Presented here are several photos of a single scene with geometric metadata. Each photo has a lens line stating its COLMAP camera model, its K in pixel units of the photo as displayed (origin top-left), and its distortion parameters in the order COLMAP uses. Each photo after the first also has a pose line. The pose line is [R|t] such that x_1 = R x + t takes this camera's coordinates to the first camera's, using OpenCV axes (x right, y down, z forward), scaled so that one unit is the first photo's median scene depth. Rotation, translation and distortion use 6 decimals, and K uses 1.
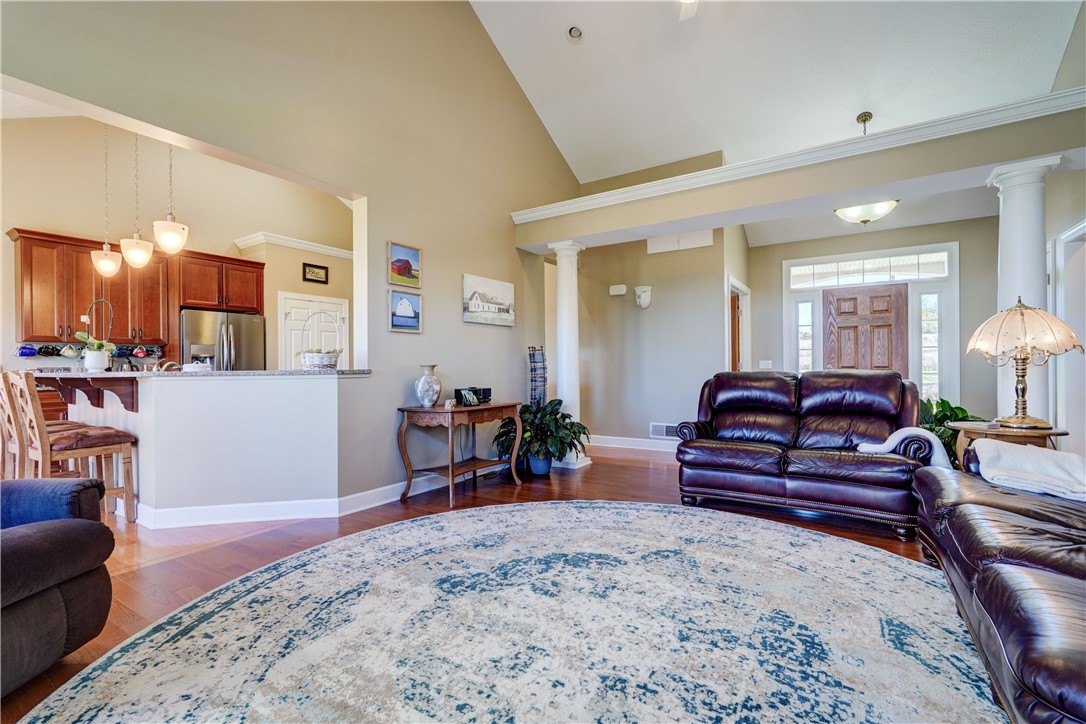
lens RADIAL K [[481.2, 0, 539.6], [0, 481.2, 366.1], [0, 0, 1]] dist [-0.001355, 0.000057]
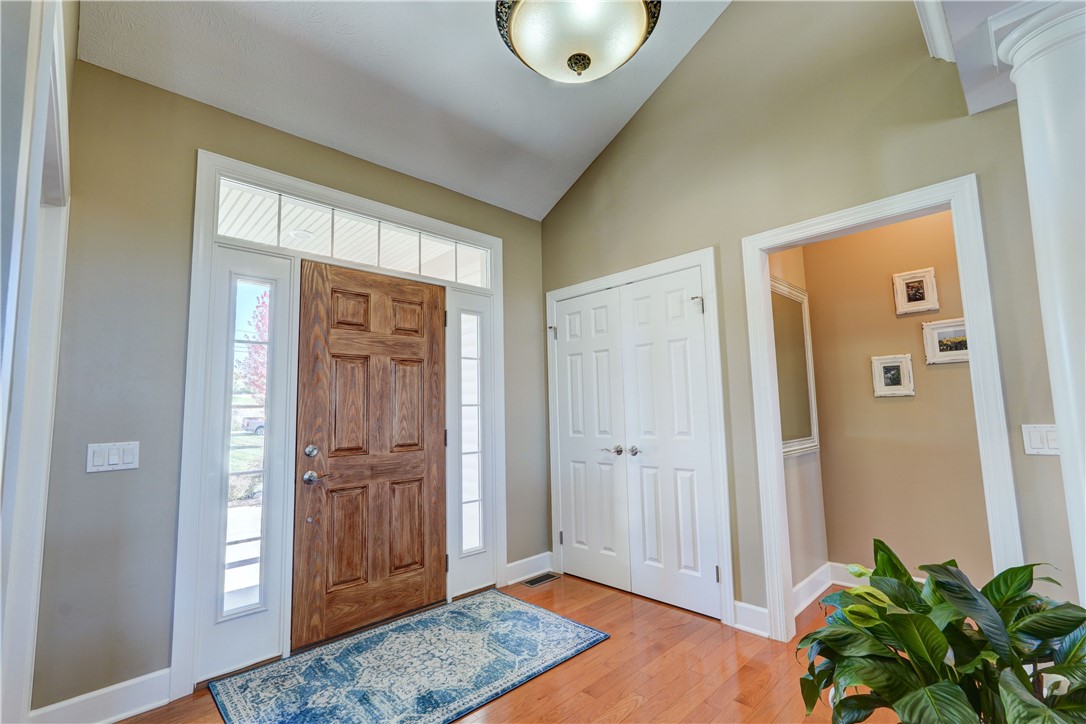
lens RADIAL K [[481.2, 0, 539.6], [0, 481.2, 366.1], [0, 0, 1]] dist [-0.001355, 0.000057]
pose [[0.233604, 0.095169, 0.967663, 0.269225], [0.019342, 0.994547, -0.102482, -0.025005], [-0.972139, 0.042657, 0.230489, 0.766547]]
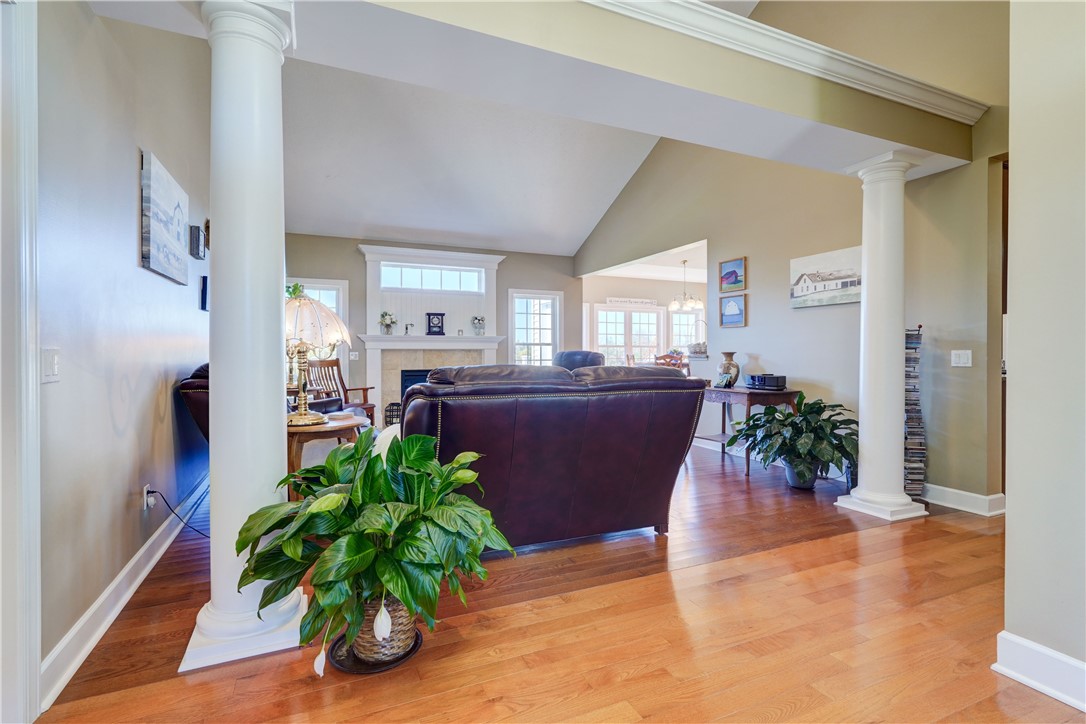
lens RADIAL K [[500.3, 0, 538.6], [0, 500.3, 344.5], [0, 0, 1]] dist [-0.002091, -0.000283]
pose [[-0.549235, 0.002288, -0.835665, 0.730712], [0.008296, 0.999962, -0.002715, -0.014175], [0.835627, -0.008424, -0.549233, 0.833719]]
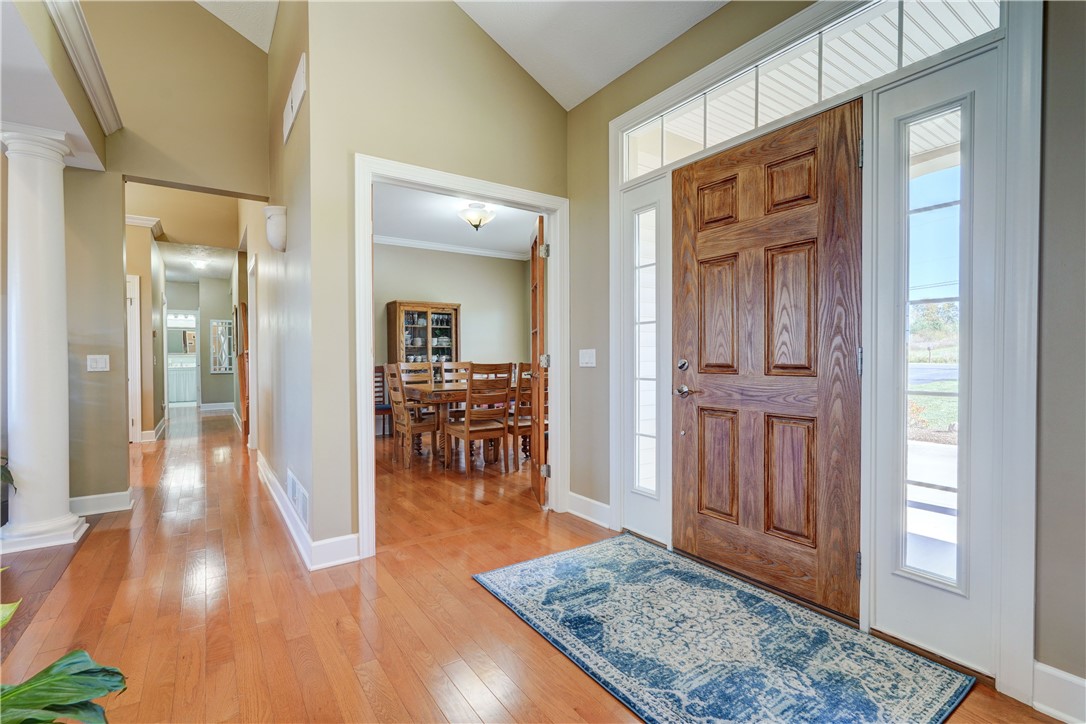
lens RADIAL K [[488.4, 0, 543.0], [0, 488.4, 362.0], [0, 0, 1]] dist [0.001492, 0.000316]
pose [[0.925073, 0.006776, -0.379729, 0.690477], [0.000423, 0.999822, 0.018873, -0.008184], [0.379789, -0.017620, 0.924905, 0.623381]]
